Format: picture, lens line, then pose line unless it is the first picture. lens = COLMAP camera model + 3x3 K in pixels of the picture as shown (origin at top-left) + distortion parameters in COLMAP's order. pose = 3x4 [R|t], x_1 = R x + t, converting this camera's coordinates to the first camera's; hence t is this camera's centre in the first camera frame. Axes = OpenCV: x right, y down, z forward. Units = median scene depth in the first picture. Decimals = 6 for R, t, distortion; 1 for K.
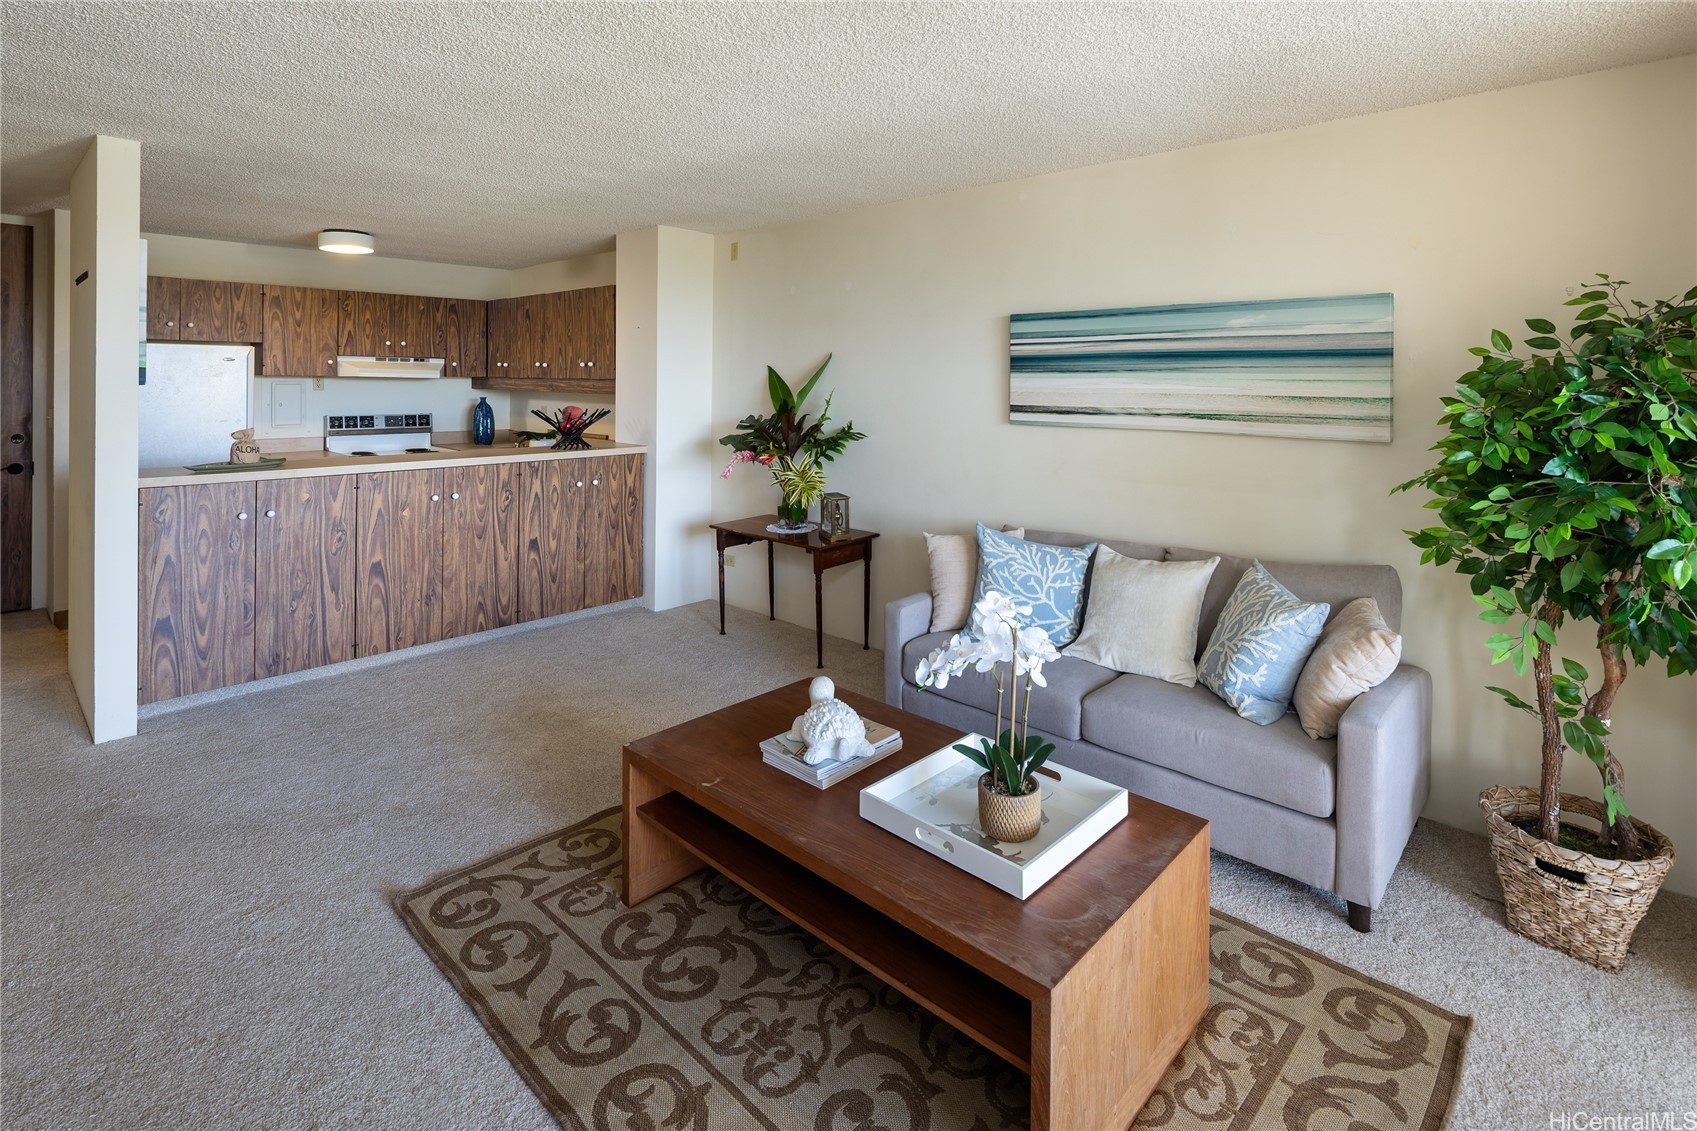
lens RADIAL K [[829.8, 0, 850.4], [0, 829.8, 378.7], [0, 0, 1]] dist [-0.000986, -0.000853]
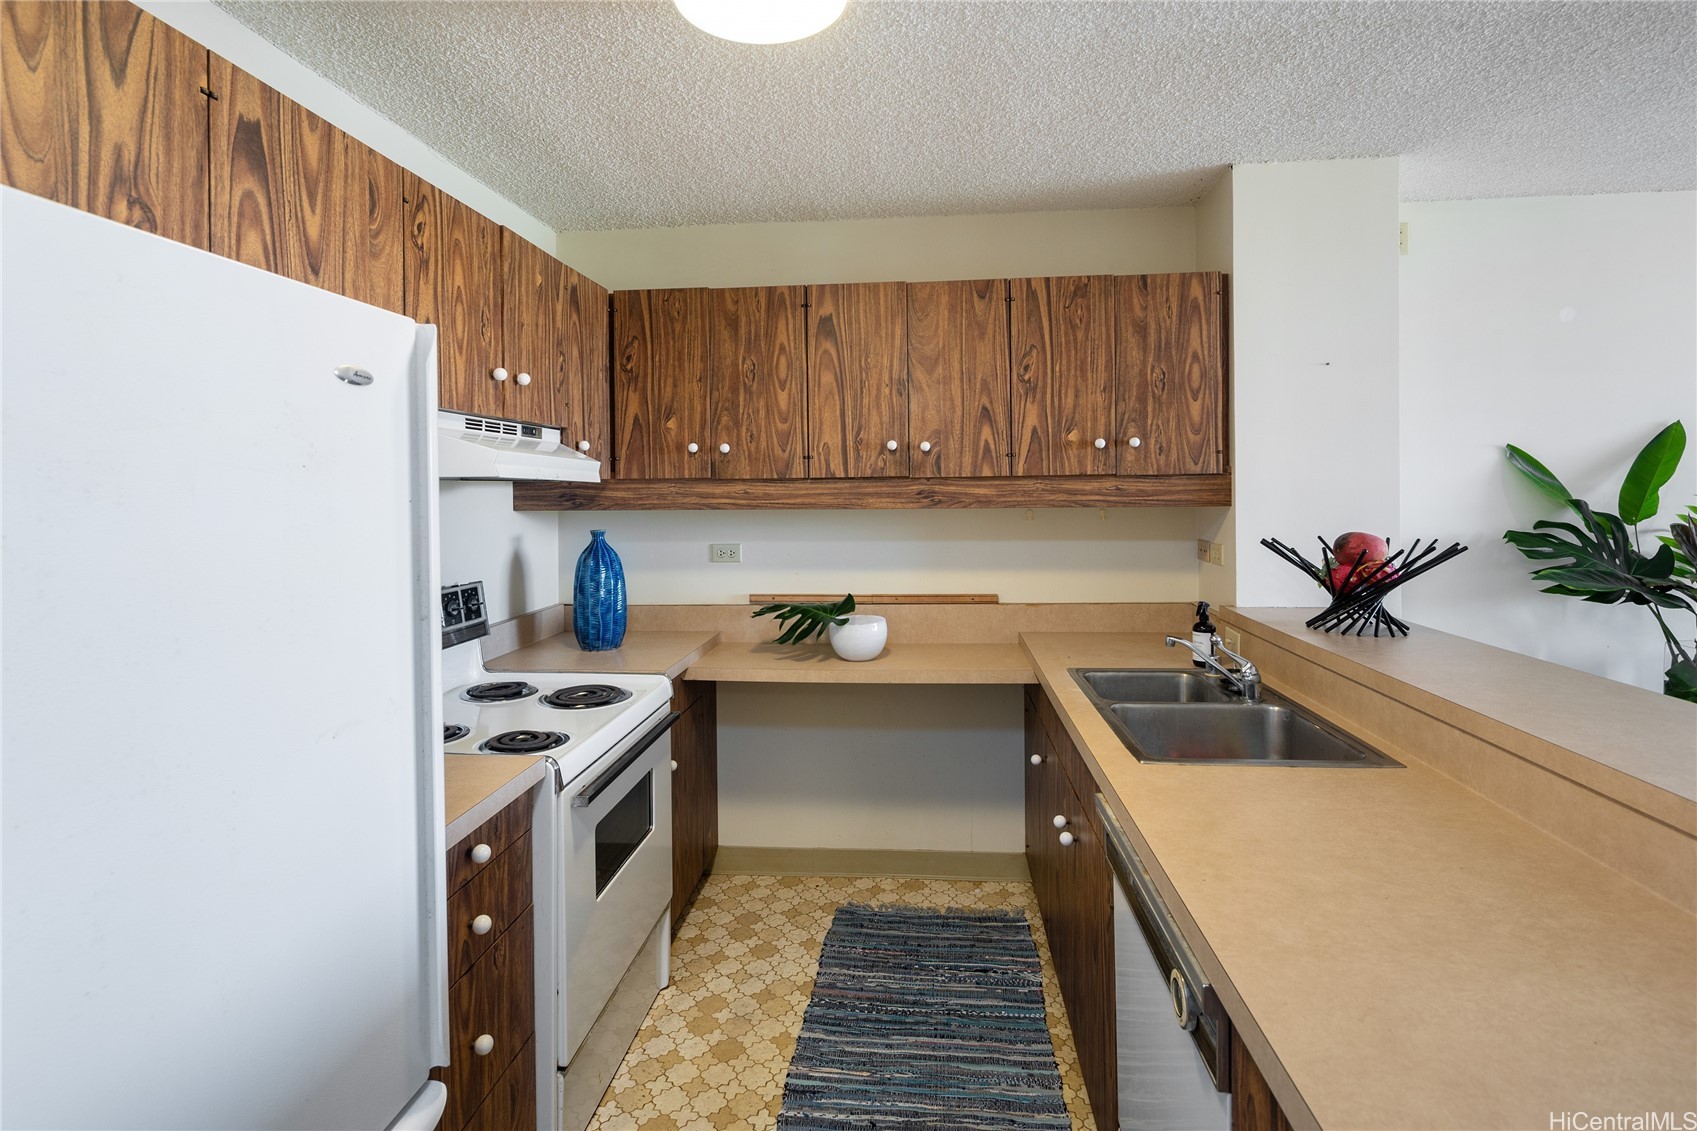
lens RADIAL K [[833.0, 0, 847.7], [0, 833.0, 487.7], [0, 0, 1]] dist [0.000568, -0.000103]
pose [[0.784743, -0.017723, 0.619567, -0.828773], [0.020014, 0.999794, 0.003250, 0.003688], [-0.619497, 0.009850, 0.784937, 0.844072]]
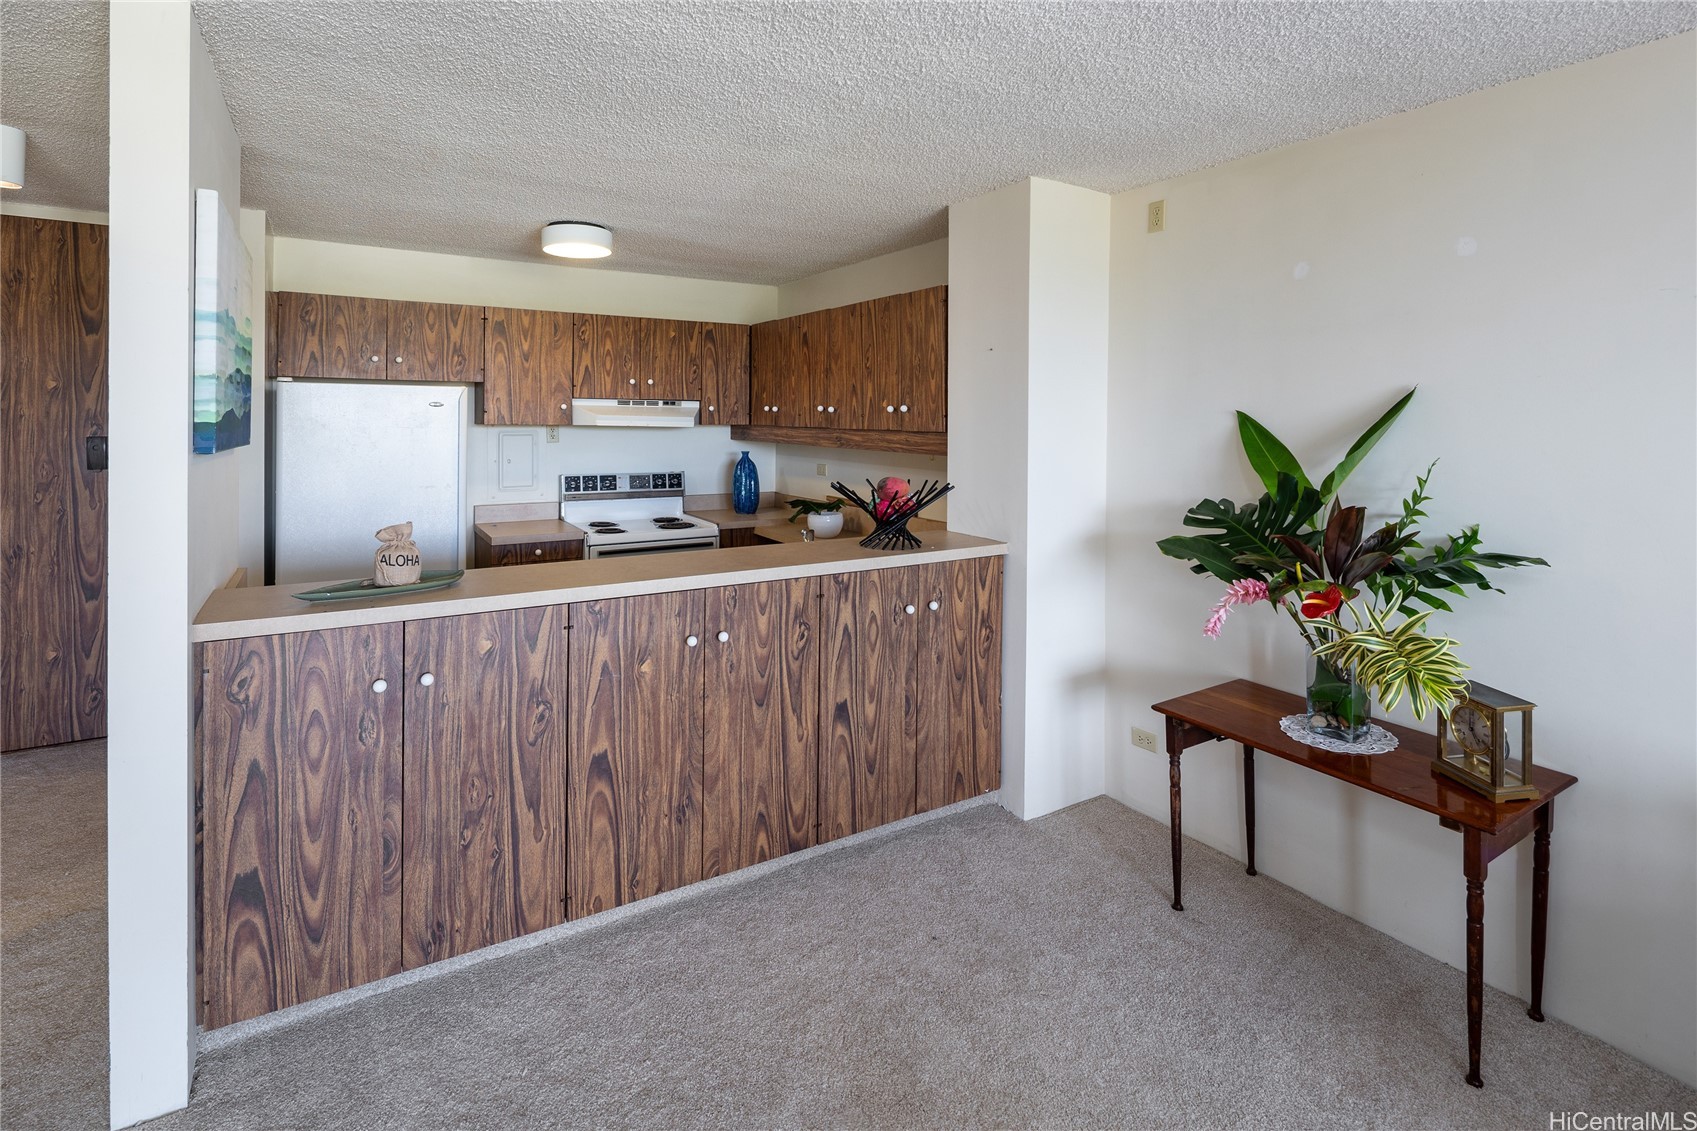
lens RADIAL K [[819.8, 0, 853.6], [0, 819.8, 415.3], [0, 0, 1]] dist [0.000640, 0.000447]
pose [[0.966166, -0.001558, -0.257915, -0.209923], [0.000728, 0.999994, -0.003315, -0.011390], [0.257918, 0.003015, 0.966162, 0.409682]]
